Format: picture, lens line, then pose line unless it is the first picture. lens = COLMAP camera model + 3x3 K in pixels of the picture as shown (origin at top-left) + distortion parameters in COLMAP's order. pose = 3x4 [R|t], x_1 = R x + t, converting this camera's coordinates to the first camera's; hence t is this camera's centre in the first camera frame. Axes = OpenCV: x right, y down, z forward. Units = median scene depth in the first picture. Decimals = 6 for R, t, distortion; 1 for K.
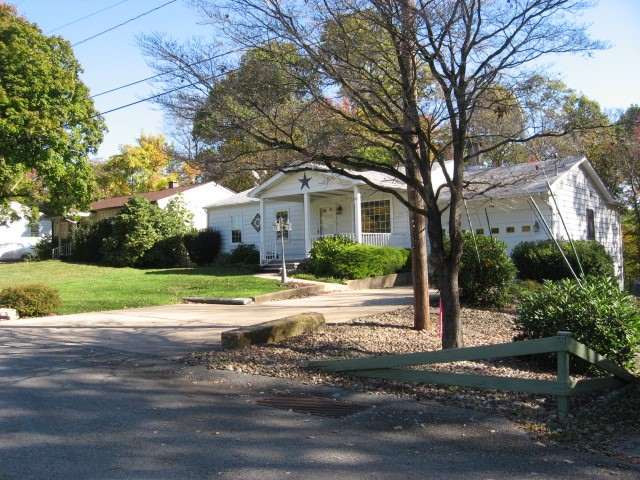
lens RADIAL K [[671.1, 0, 319.1], [0, 671.1, 241.3], [0, 0, 1]] dist [-0.120503, 0.000000]
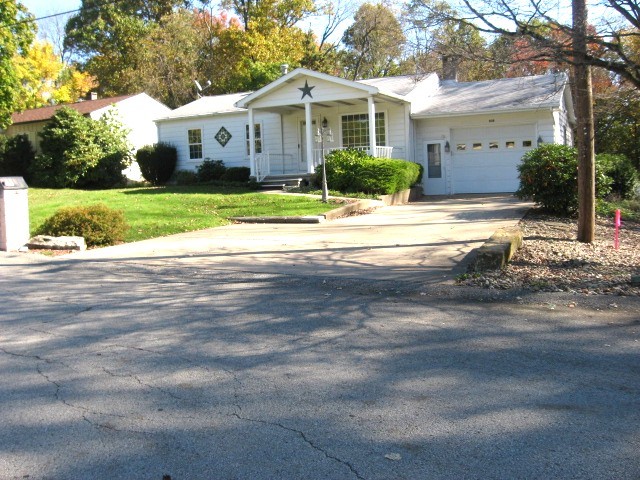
lens RADIAL K [[671.1, 0, 321.4], [0, 671.1, 238.3], [0, 0, 1]] dist [-0.120503, 0.000000]
pose [[0.971352, -0.029965, 0.235747, -0.179106], [0.002974, 0.993474, 0.114022, 0.006803], [-0.237625, -0.110054, 0.965102, 0.071437]]
